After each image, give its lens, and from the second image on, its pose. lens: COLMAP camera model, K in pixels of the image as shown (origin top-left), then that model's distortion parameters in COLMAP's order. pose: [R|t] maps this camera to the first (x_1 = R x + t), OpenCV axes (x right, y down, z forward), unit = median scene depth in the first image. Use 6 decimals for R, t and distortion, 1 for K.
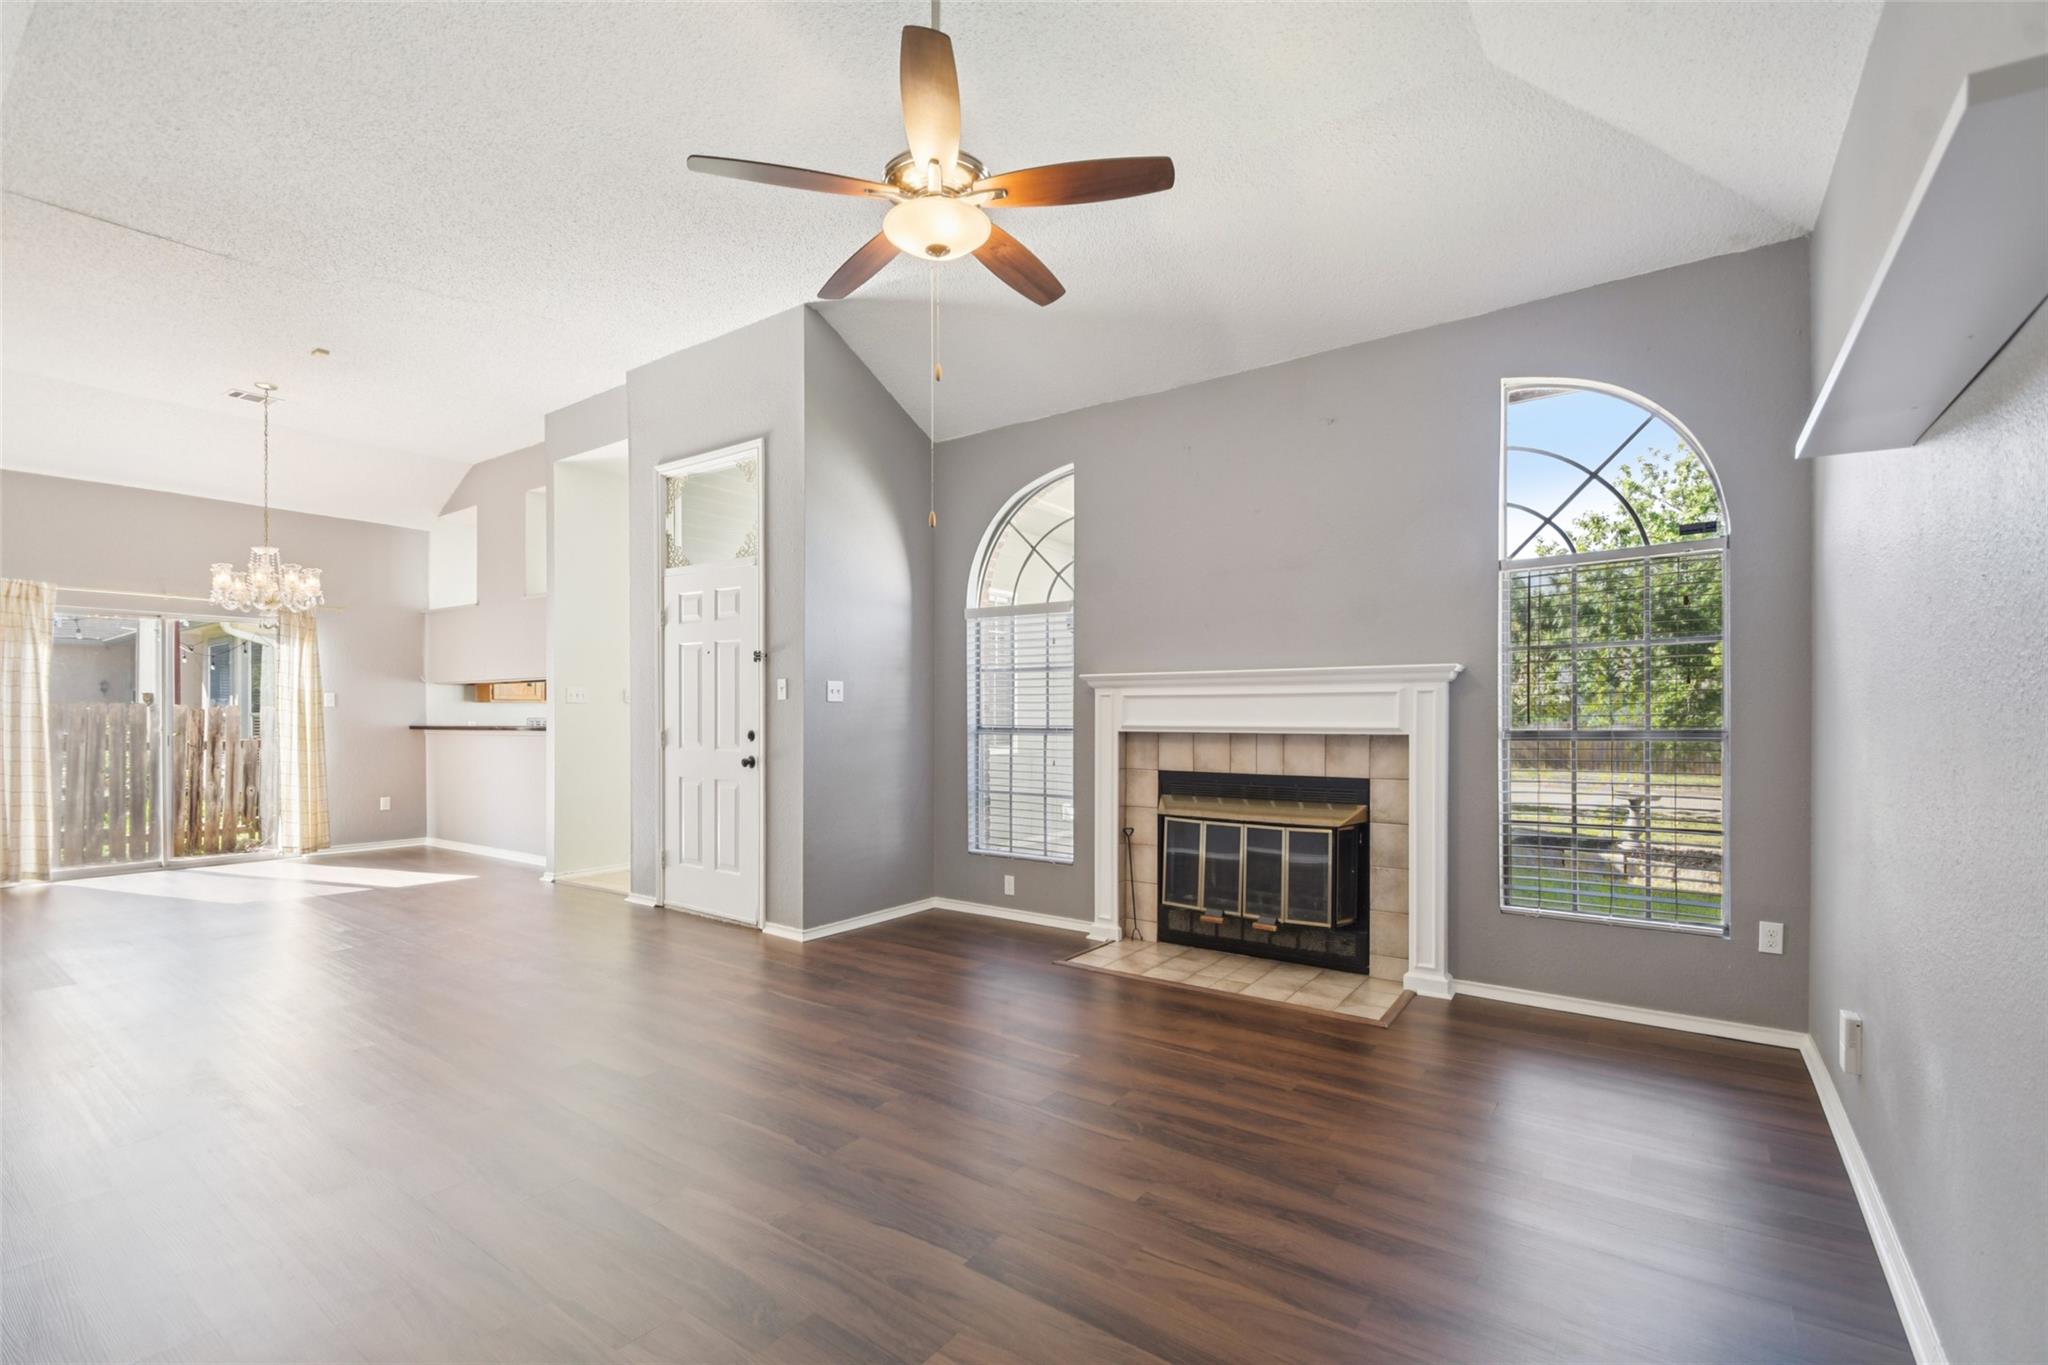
lens RADIAL K [[911.8, 0, 1003.6], [0, 911.8, 717.5], [0, 0, 1]] dist [0.000588, 0.000005]
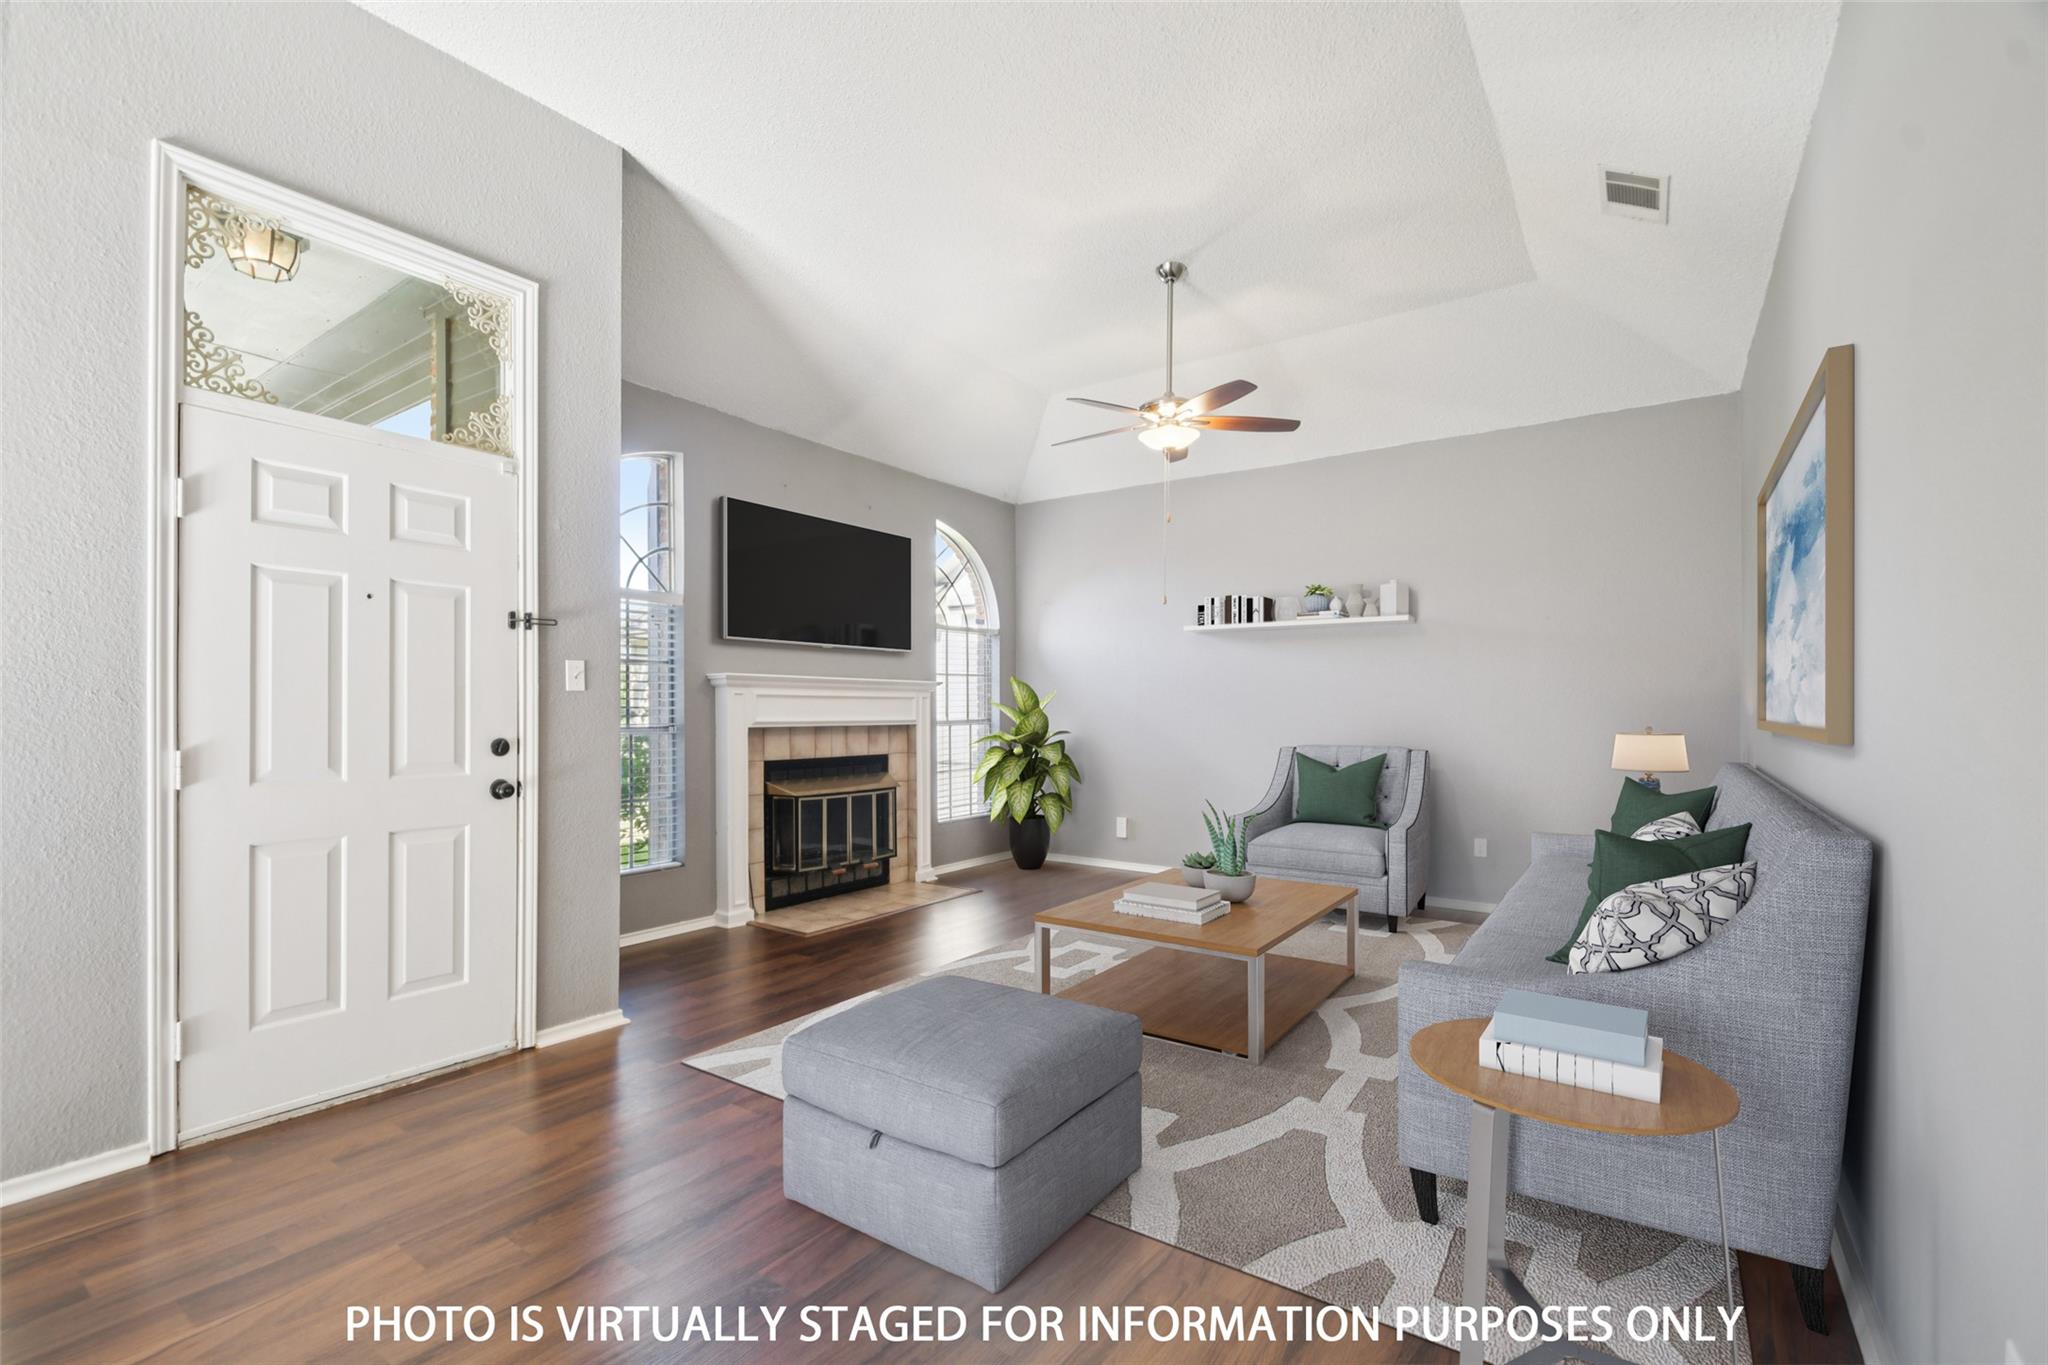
lens RADIAL K [[908.4, 0, 1035.3], [0, 908.4, 708.5], [0, 0, 1]] dist [0.000154, -0.000253]
pose [[-0.034361, 0.001988, 0.999408, -0.943611], [0.001323, 0.999997, -0.001944, -0.004402], [-0.999409, 0.001255, -0.034363, 0.686621]]
